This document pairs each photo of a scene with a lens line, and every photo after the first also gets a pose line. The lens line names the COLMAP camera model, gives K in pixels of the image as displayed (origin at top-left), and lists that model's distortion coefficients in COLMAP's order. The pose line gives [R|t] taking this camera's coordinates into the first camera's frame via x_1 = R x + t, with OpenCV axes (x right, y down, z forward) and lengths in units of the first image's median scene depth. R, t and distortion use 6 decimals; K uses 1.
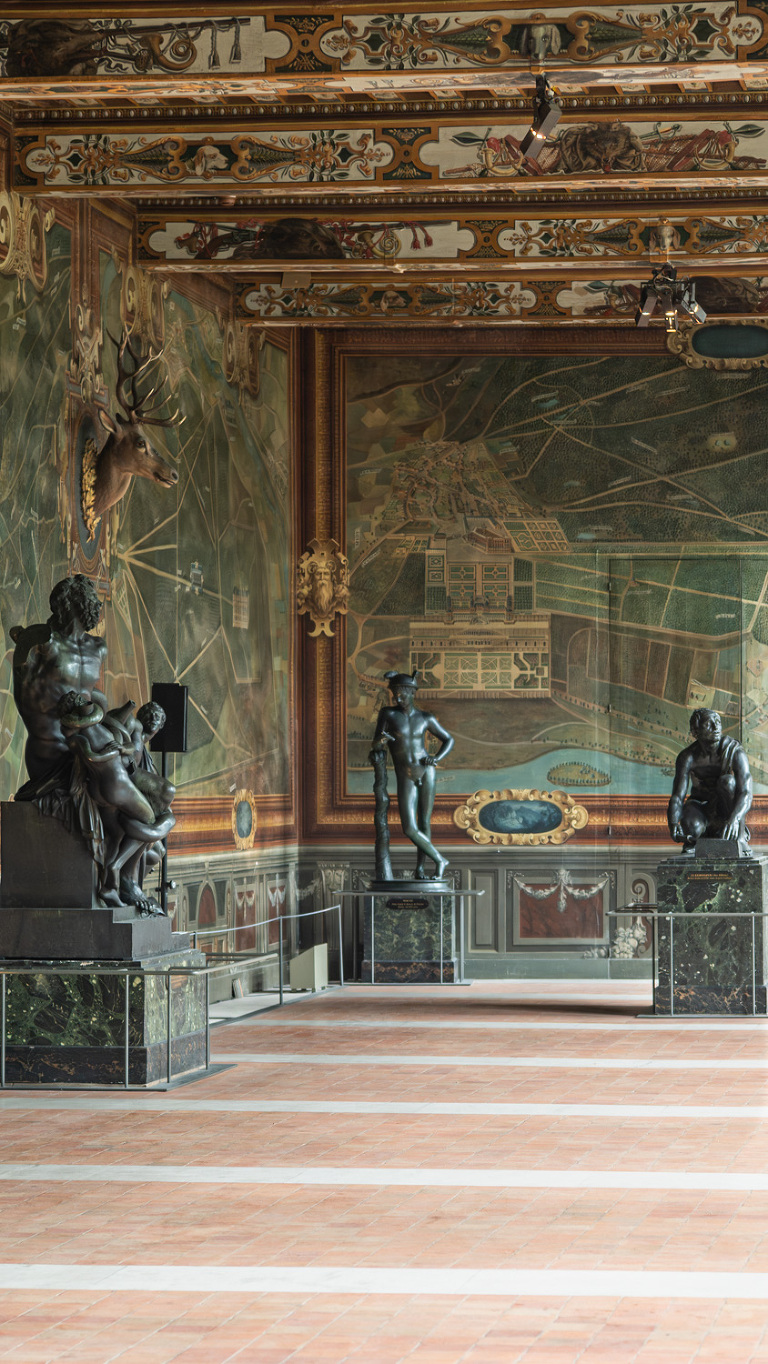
lens RADIAL K [[4467.4, 0, 385.1], [0, 4467.4, 685.7], [0, 0, 1]] dist [0.121240, 0.000000]
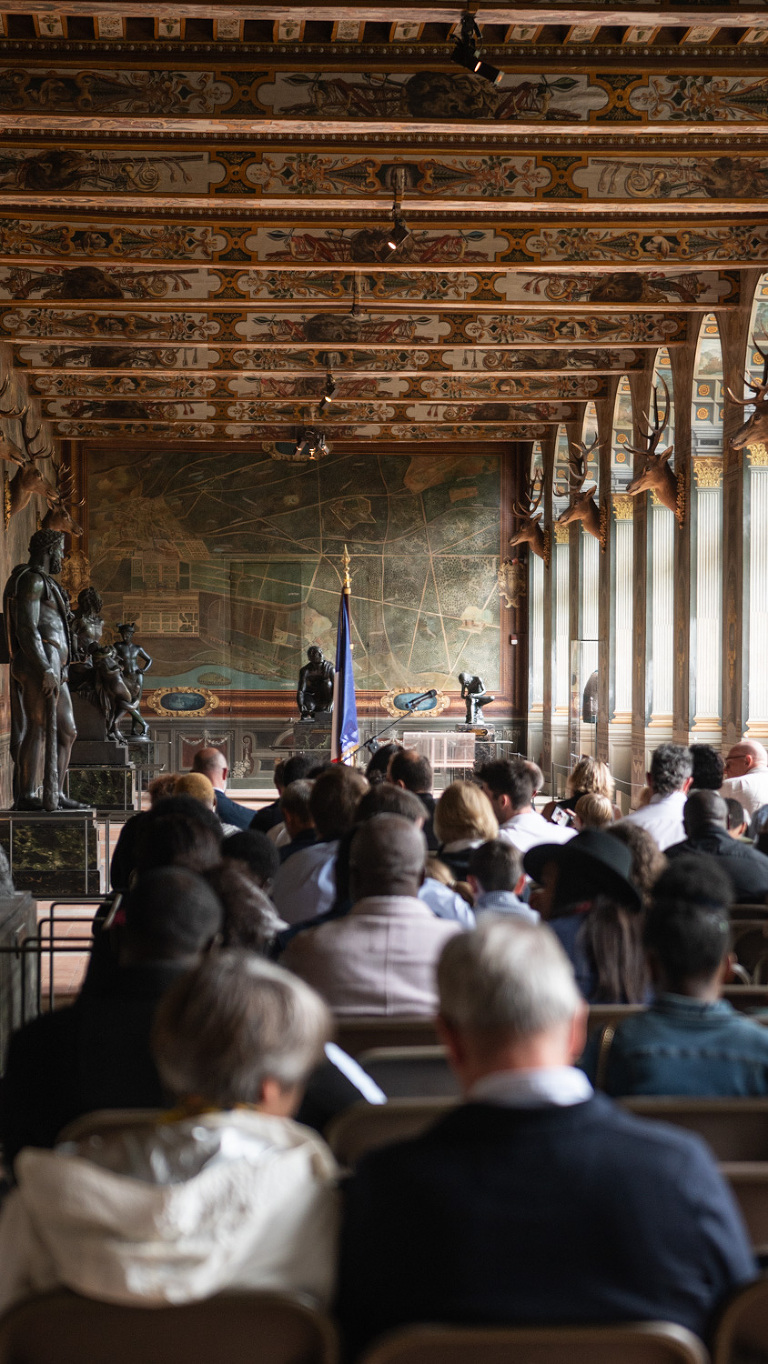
lens RADIAL K [[3333.6, 0, 389.4], [0, 3333.6, 680.4], [0, 0, 1]] dist [0.142892, 0.000000]
pose [[0.984318, 0.003743, 0.176365, -0.129507], [-0.007514, 0.999757, 0.020714, -0.008709], [-0.176245, -0.021714, 0.984107, -0.374602]]
